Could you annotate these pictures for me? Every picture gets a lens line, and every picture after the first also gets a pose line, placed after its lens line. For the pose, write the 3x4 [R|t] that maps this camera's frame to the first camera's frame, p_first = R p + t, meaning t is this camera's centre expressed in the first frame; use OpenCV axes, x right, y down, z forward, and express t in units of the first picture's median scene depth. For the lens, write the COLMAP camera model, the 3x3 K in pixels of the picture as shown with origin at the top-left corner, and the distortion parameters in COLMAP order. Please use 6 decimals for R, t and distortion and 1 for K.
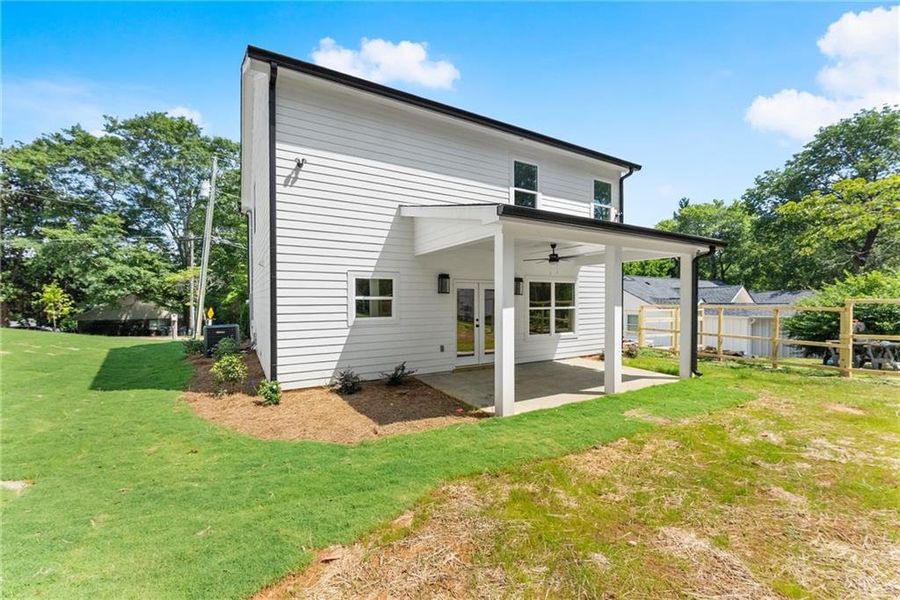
lens RADIAL K [[368.2, 0, 450.0], [0, 368.2, 300.0], [0, 0, 1]] dist [0.001704, 0.000073]
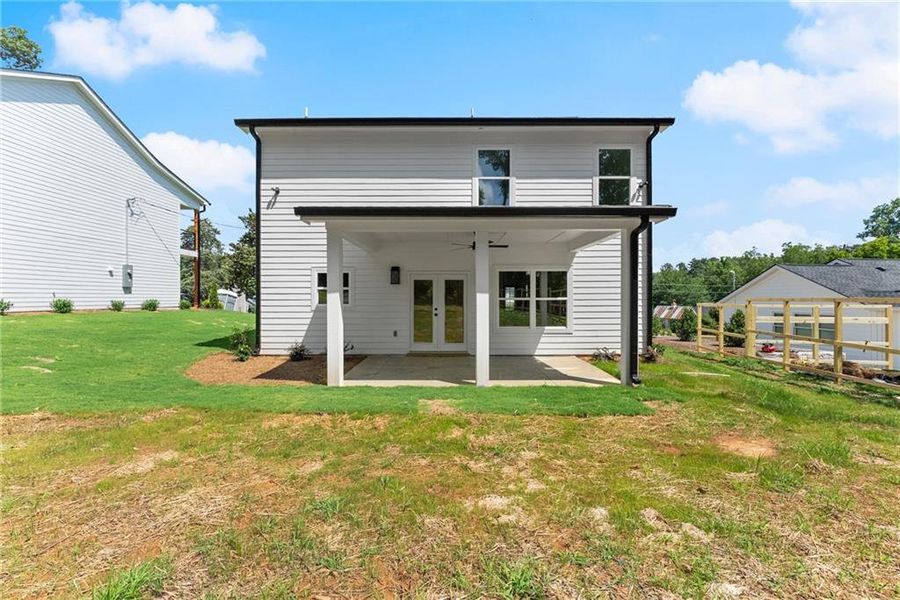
lens RADIAL K [[364.9, 0, 447.5], [0, 364.9, 298.2], [0, 0, 1]] dist [-0.000296, 0.000059]
pose [[0.859625, -0.000318, -0.510926, 0.603259], [-0.000311, 0.999999, -0.001146, 0.022796], [0.510926, 0.001144, 0.859624, 0.110174]]
